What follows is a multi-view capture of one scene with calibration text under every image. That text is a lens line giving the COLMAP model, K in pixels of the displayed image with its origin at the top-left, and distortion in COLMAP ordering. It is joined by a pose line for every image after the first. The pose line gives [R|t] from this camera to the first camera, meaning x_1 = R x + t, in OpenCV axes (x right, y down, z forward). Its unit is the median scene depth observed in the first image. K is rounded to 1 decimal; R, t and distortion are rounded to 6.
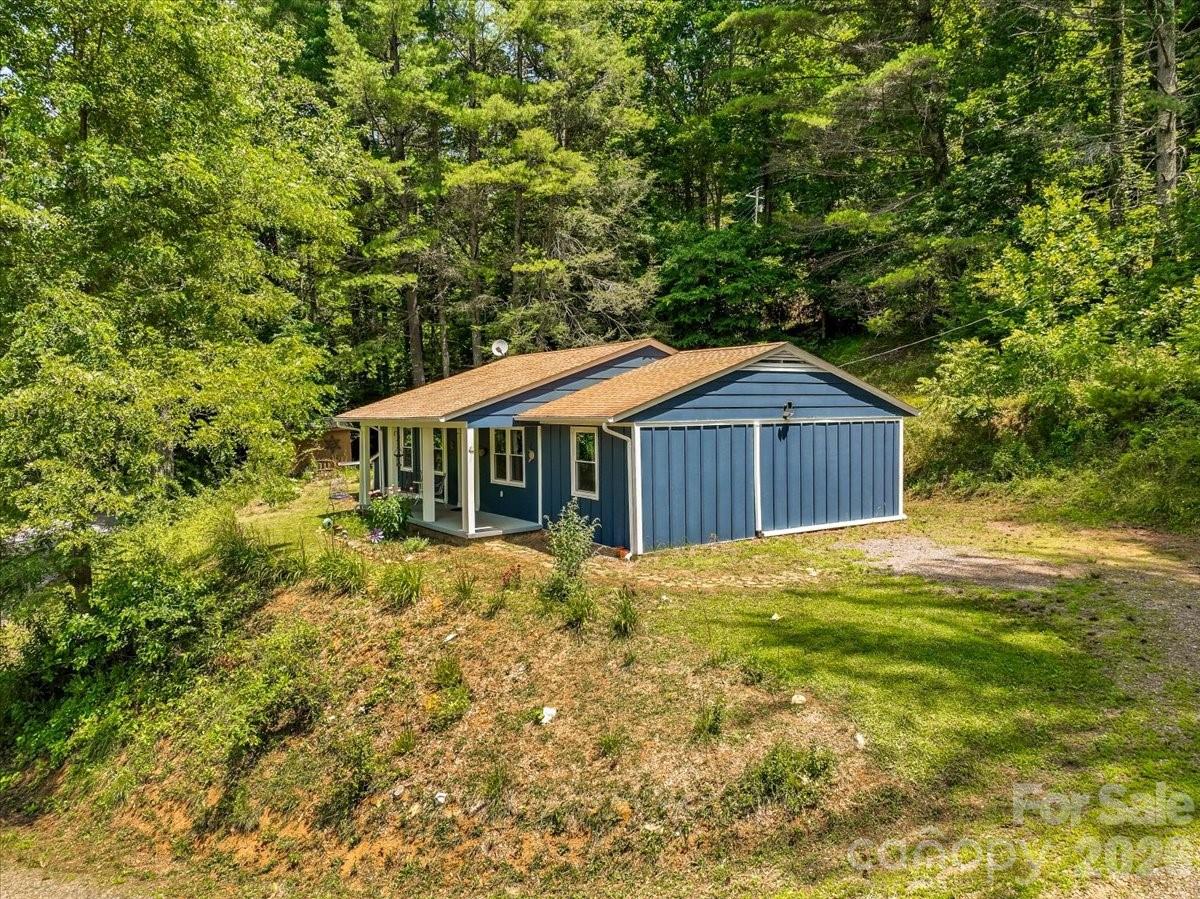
lens RADIAL K [[812.0, 0, 600.0], [0, 812.0, 449.5], [0, 0, 1]] dist [-0.000109, 0.000332]
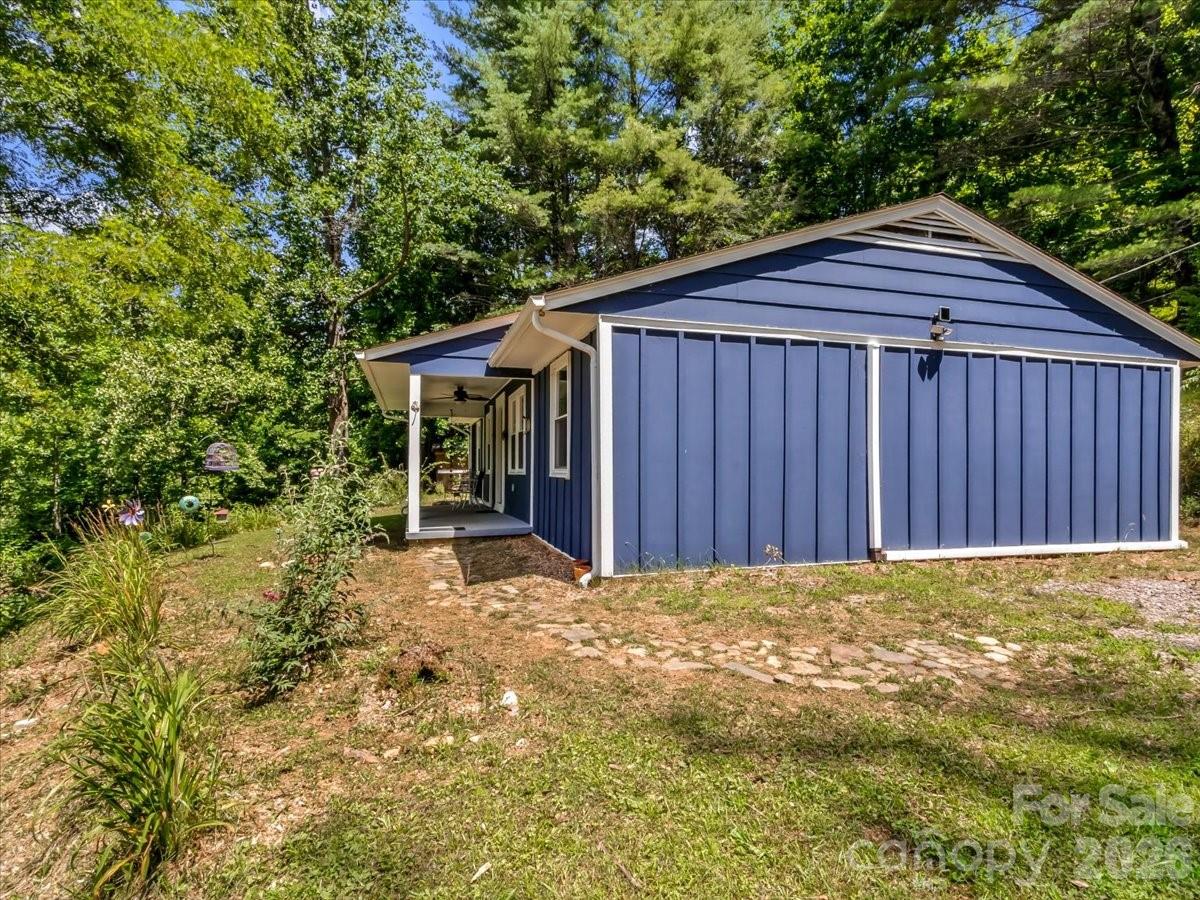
lens RADIAL K [[632.3, 0, 603.5], [0, 632.3, 473.7], [0, 0, 1]] dist [-0.007436, -0.000740]
pose [[0.957309, 0.016629, -0.288587, 0.141716], [-0.029085, 0.998819, -0.038928, 0.071500], [0.287599, 0.045660, 0.956662, 0.550361]]
